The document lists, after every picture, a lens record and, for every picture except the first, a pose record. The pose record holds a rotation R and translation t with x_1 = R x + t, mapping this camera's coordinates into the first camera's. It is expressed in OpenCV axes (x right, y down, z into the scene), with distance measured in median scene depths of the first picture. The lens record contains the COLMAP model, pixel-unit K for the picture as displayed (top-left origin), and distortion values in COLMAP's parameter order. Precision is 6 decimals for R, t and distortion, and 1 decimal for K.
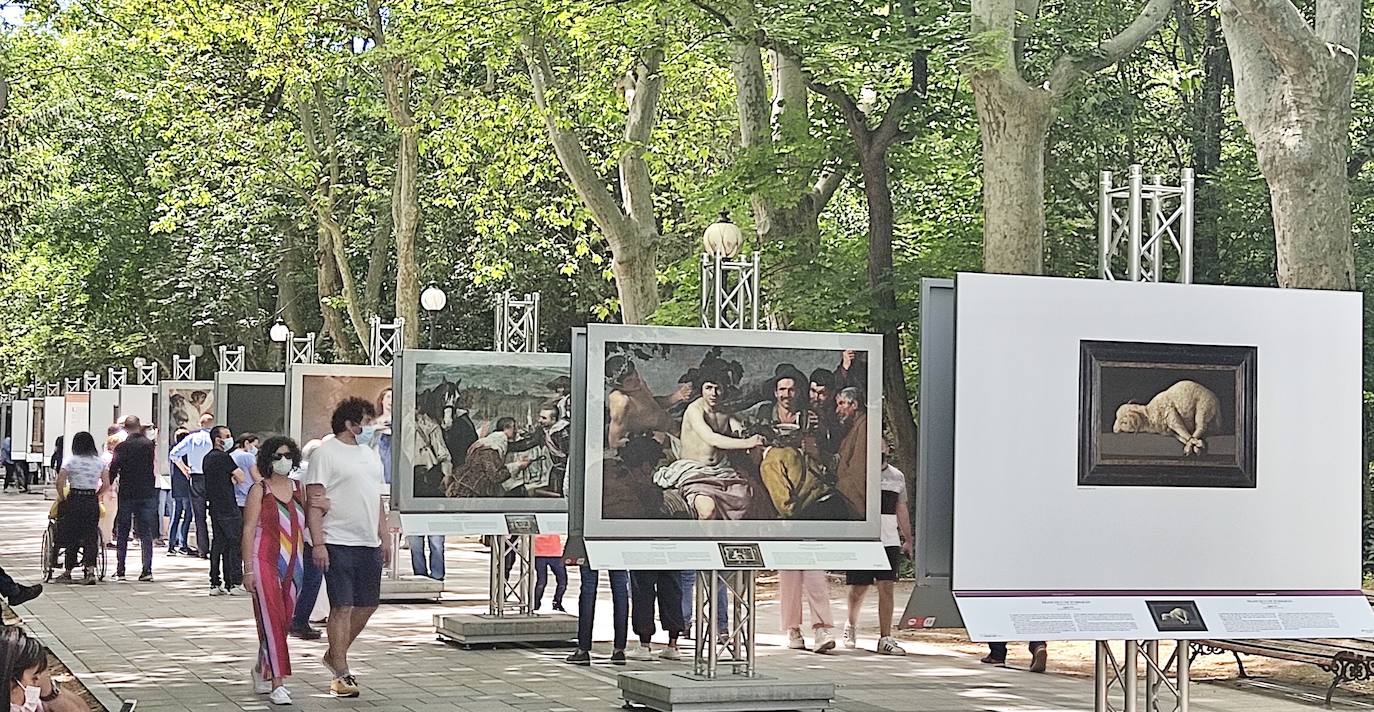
lens RADIAL K [[2015.3, 0, 691.7], [0, 2015.3, 362.1], [0, 0, 1]] dist [0.049977, 0.000000]
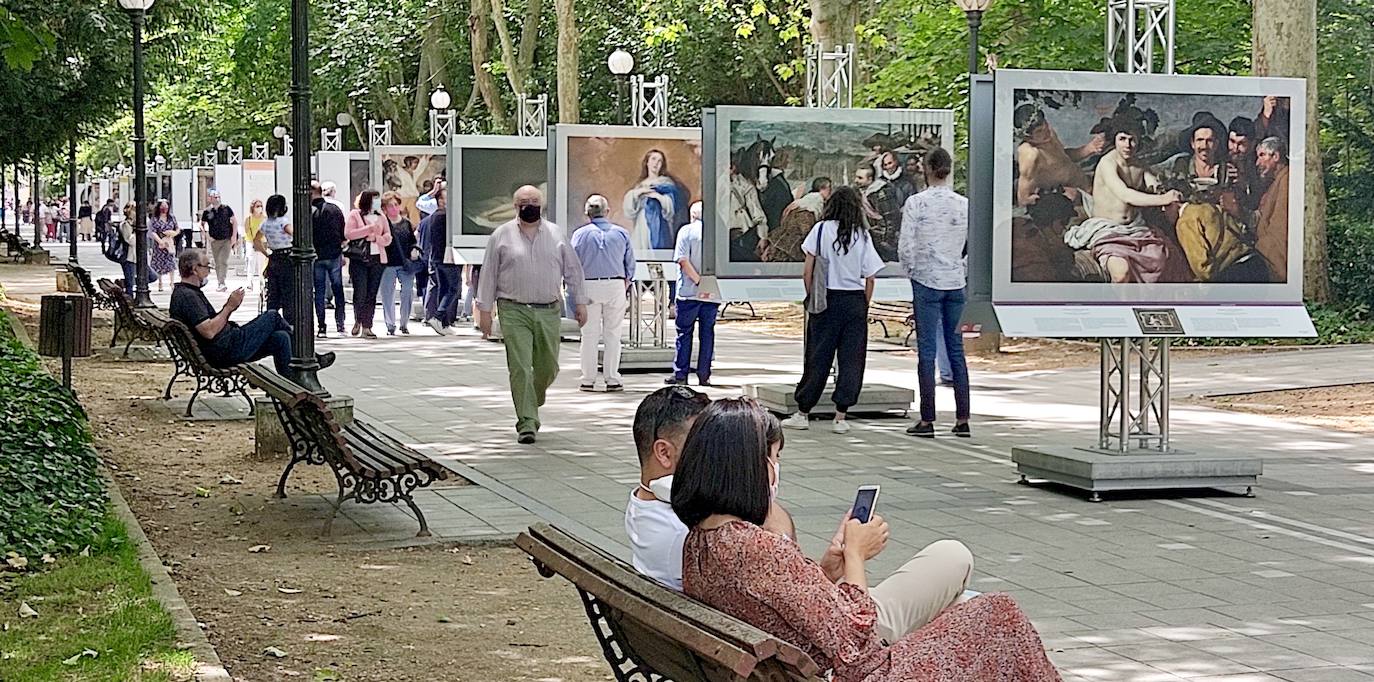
lens RADIAL K [[2003.2, 0, 679.5], [0, 2003.2, 341.0], [0, 0, 1]] dist [0.087206, 0.000000]
pose [[0.998757, -0.001520, -0.049816, -0.113351], [0.006664, 0.994632, 0.103264, 0.006351], [0.049392, -0.103468, 0.993406, 0.056617]]
